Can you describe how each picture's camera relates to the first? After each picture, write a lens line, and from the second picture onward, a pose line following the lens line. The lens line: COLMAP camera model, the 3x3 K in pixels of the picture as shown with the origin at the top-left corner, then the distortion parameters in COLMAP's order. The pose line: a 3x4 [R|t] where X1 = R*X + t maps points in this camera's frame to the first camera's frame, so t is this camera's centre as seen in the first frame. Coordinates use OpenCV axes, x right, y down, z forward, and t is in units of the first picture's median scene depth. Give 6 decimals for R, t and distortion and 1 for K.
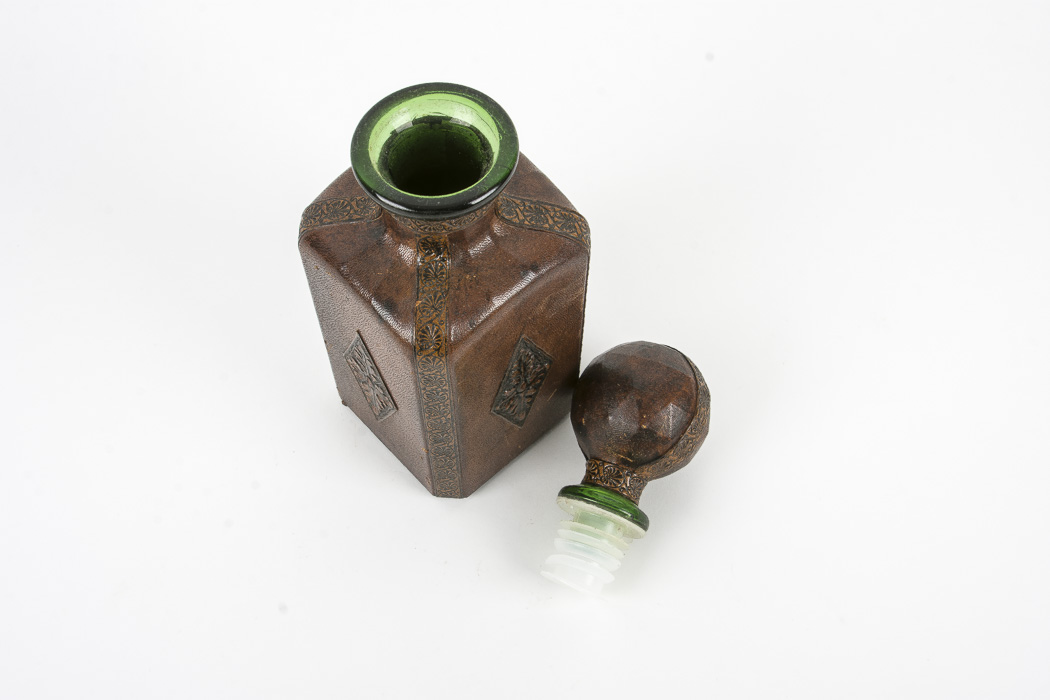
lens RADIAL K [[1298.4, 0, 524.9], [0, 1298.4, 351.1], [0, 0, 1]] dist [-0.219880, 0.000000]
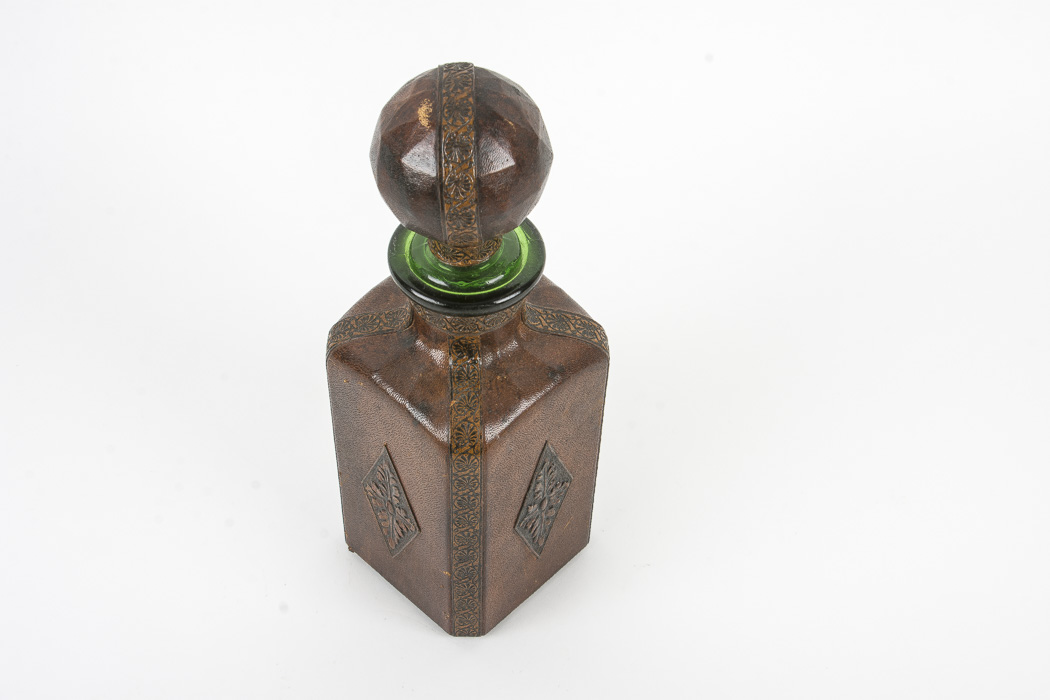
lens RADIAL K [[1611.0, 0, 522.8], [0, 1611.0, 348.6], [0, 0, 1]] dist [-0.145098, 0.000000]
pose [[0.997480, -0.031265, 0.063694, -0.104515], [0.043844, 0.977387, -0.206862, 0.185653], [-0.055786, 0.209134, 0.976295, -0.269024]]
